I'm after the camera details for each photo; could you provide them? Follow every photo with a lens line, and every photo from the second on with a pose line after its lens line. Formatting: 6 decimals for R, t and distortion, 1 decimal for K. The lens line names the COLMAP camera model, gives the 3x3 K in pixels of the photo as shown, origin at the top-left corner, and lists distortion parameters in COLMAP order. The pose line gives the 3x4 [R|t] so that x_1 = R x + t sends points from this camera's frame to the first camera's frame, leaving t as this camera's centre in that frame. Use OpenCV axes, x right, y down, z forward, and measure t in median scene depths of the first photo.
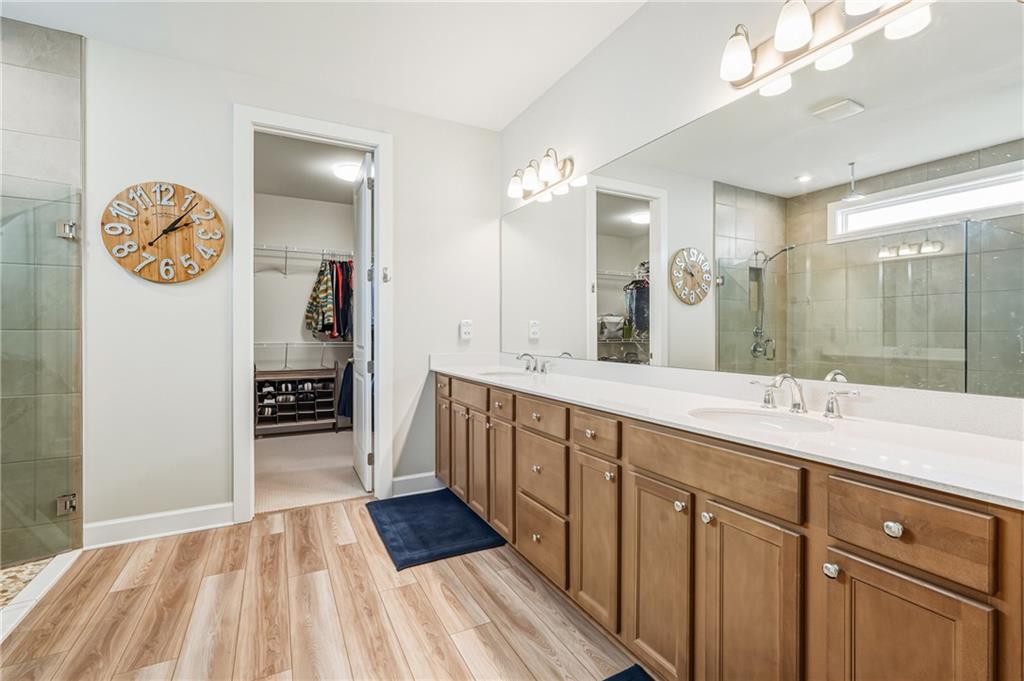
lens RADIAL K [[451.3, 0, 512.0], [0, 451.3, 340.5], [0, 0, 1]] dist [-0.010355, 0.005867]
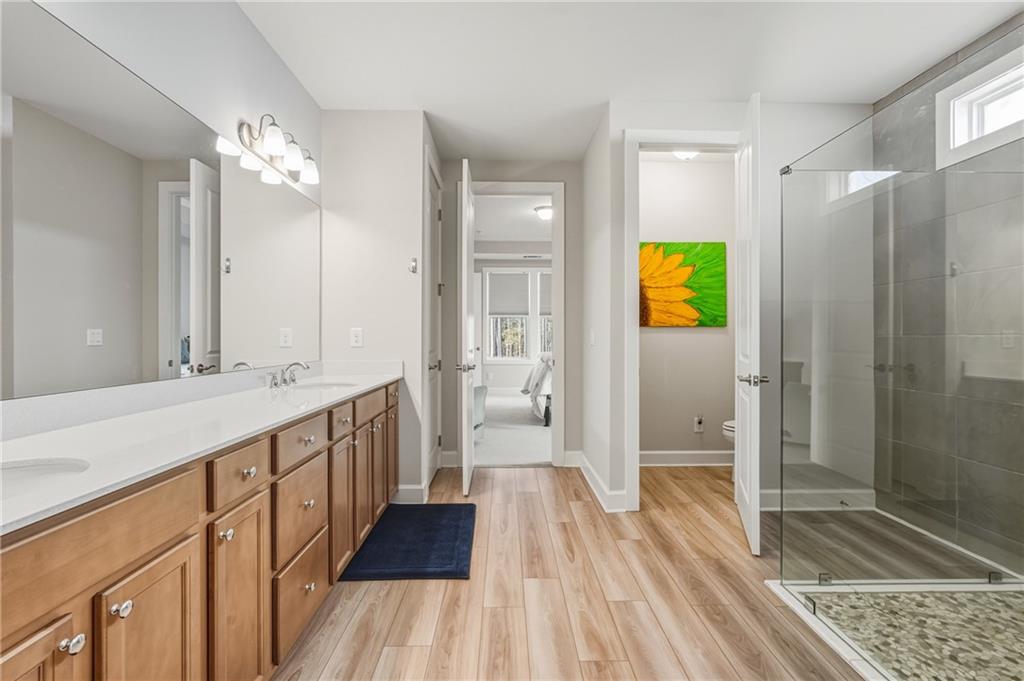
lens RADIAL K [[451.3, 0, 512.0], [0, 451.3, 340.5], [0, 0, 1]] dist [-0.010355, 0.005867]
pose [[-0.891929, -0.007910, 0.452106, -0.740138], [-0.001725, 0.999899, 0.014090, -0.027546], [-0.452172, 0.011787, -0.891853, 1.802159]]
